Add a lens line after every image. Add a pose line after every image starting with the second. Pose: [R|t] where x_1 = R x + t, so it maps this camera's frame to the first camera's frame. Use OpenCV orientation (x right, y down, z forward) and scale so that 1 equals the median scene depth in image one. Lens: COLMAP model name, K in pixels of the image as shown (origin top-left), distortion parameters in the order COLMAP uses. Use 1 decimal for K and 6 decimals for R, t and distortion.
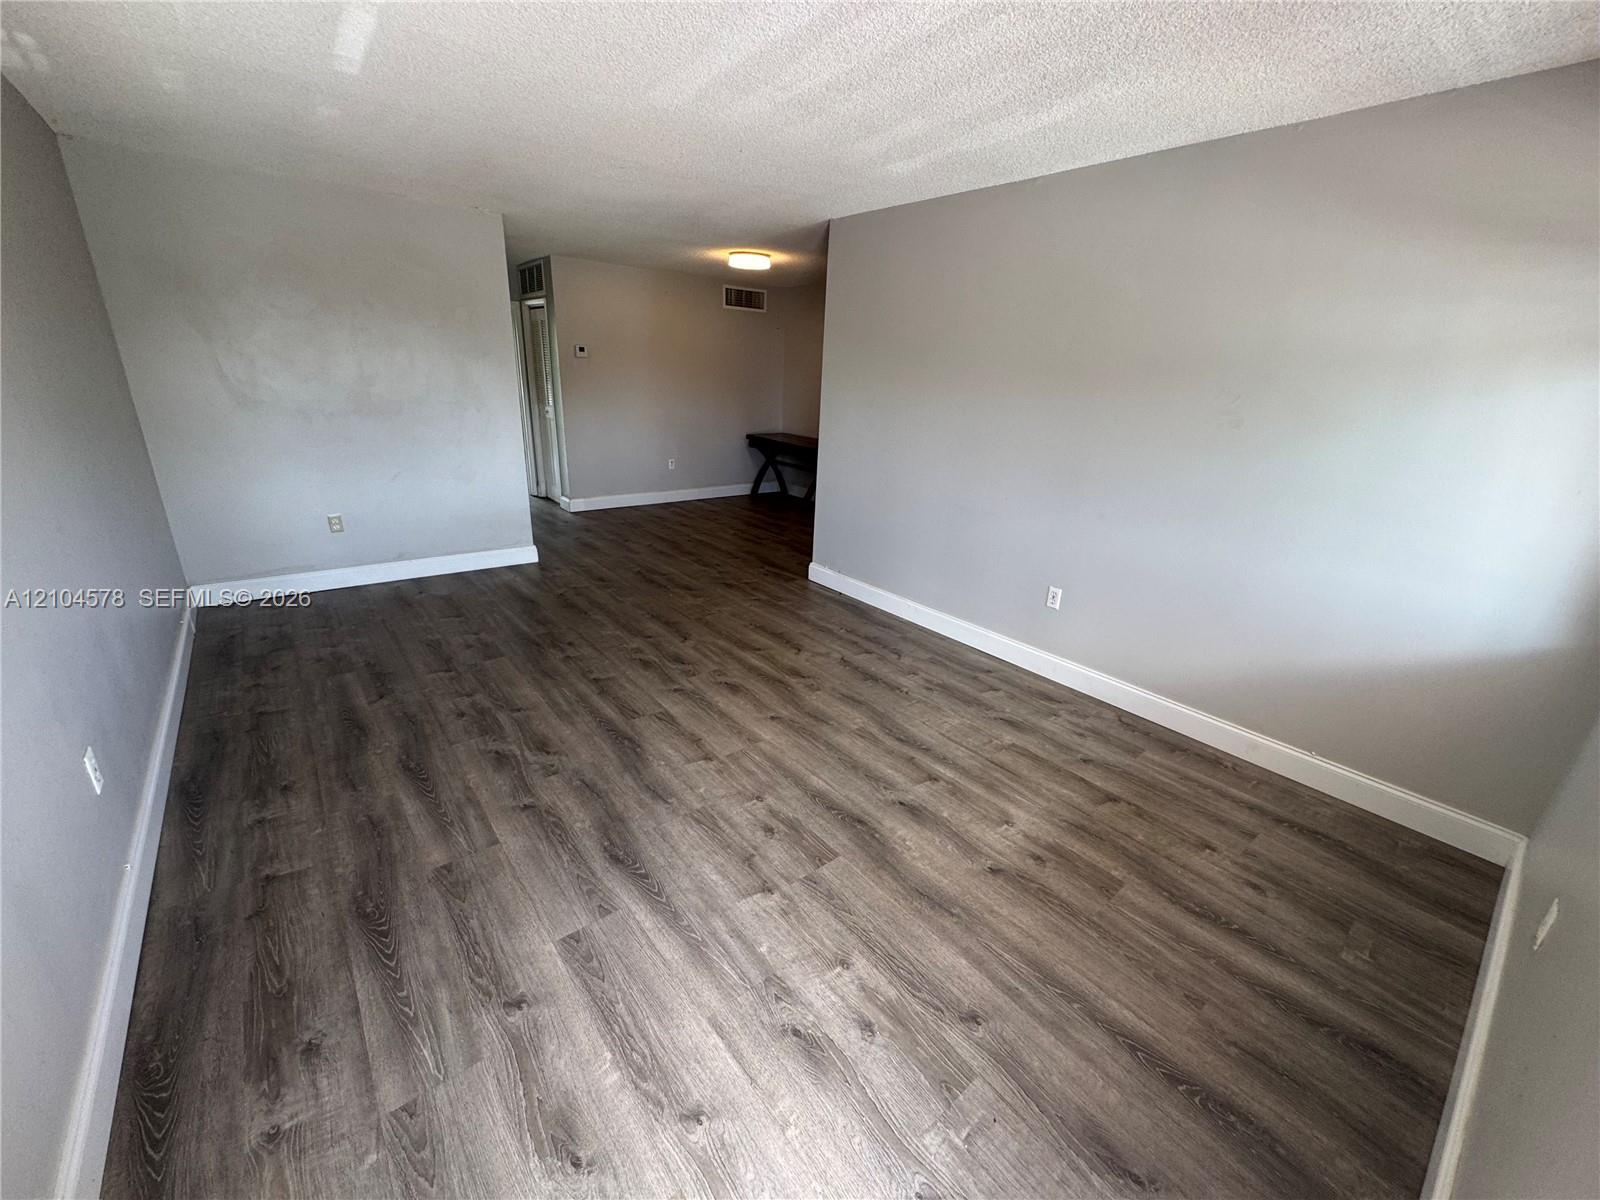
lens RADIAL K [[647.2, 0, 797.5], [0, 647.2, 598.9], [0, 0, 1]] dist [0.011918, -0.000077]
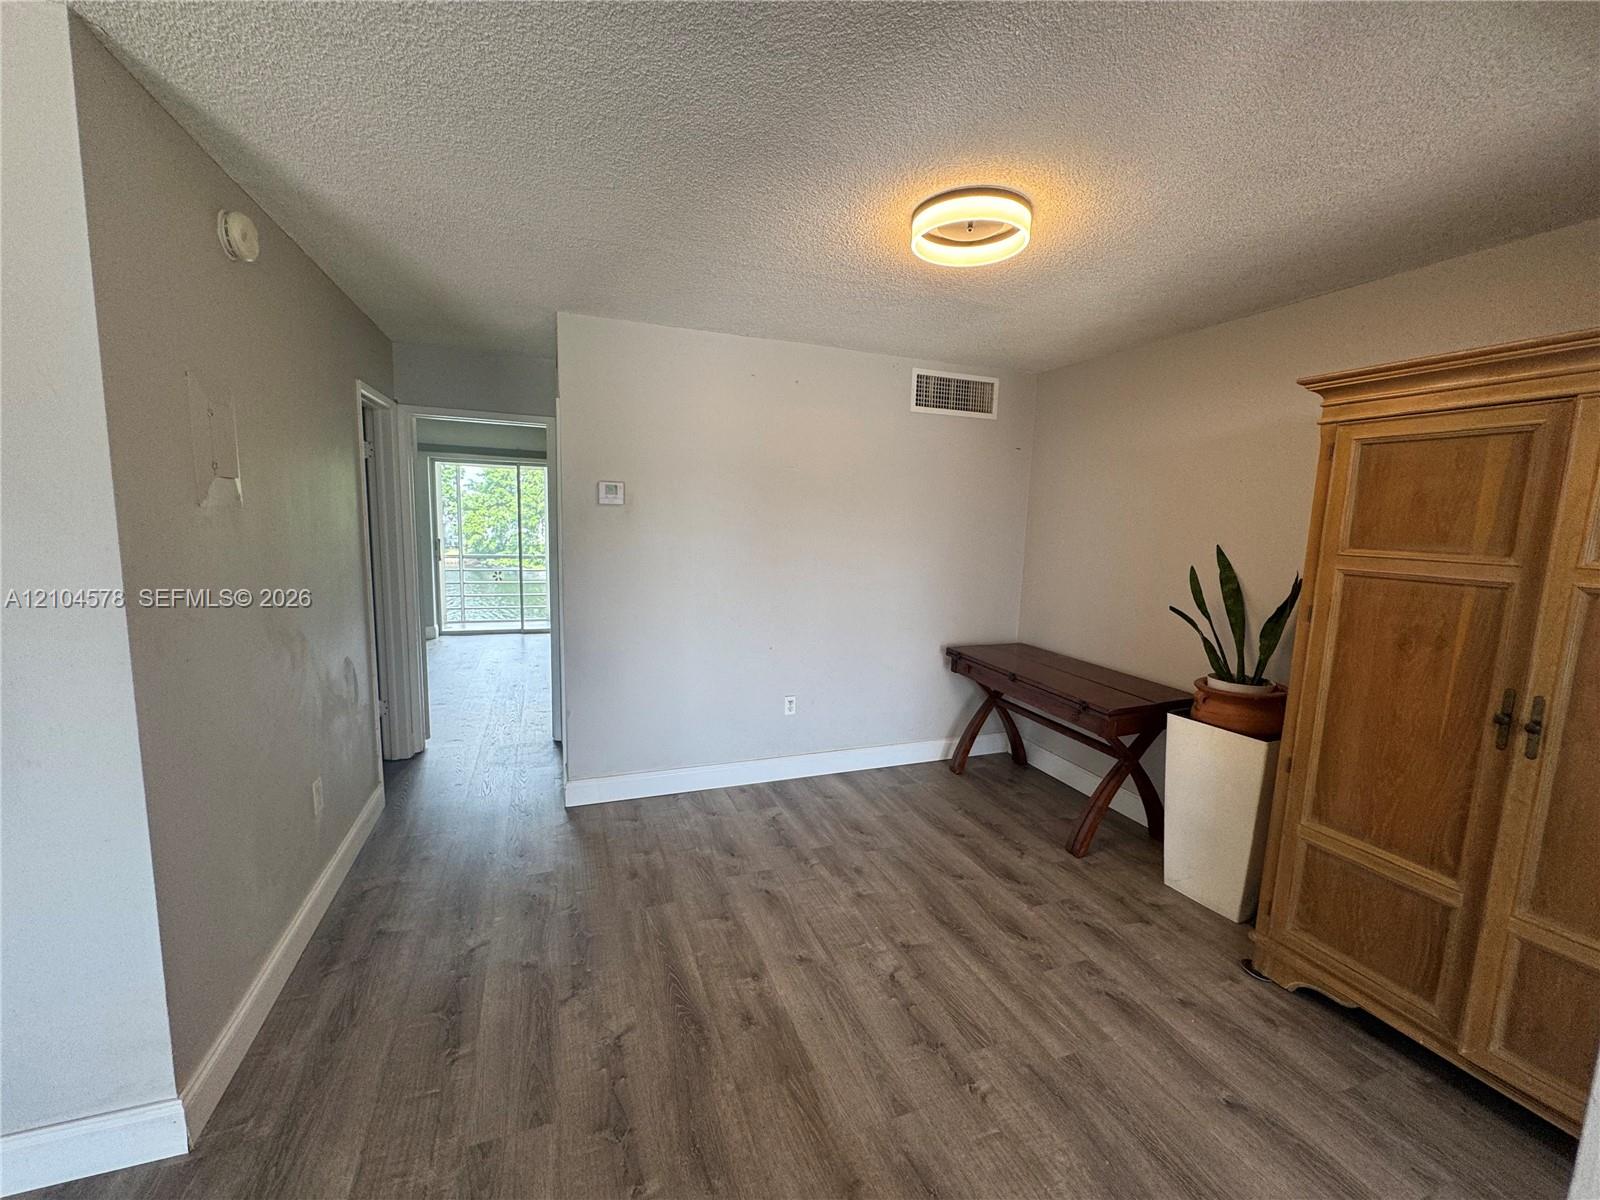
lens RADIAL K [[647.2, 0, 800.6], [0, 647.2, 598.6], [0, 0, 1]] dist [0.011918, -0.000077]
pose [[0.950922, 0.019927, -0.308789, -0.007579], [-0.087149, 0.974775, -0.205473, -0.041003], [0.296906, 0.222299, 0.928671, 0.115949]]
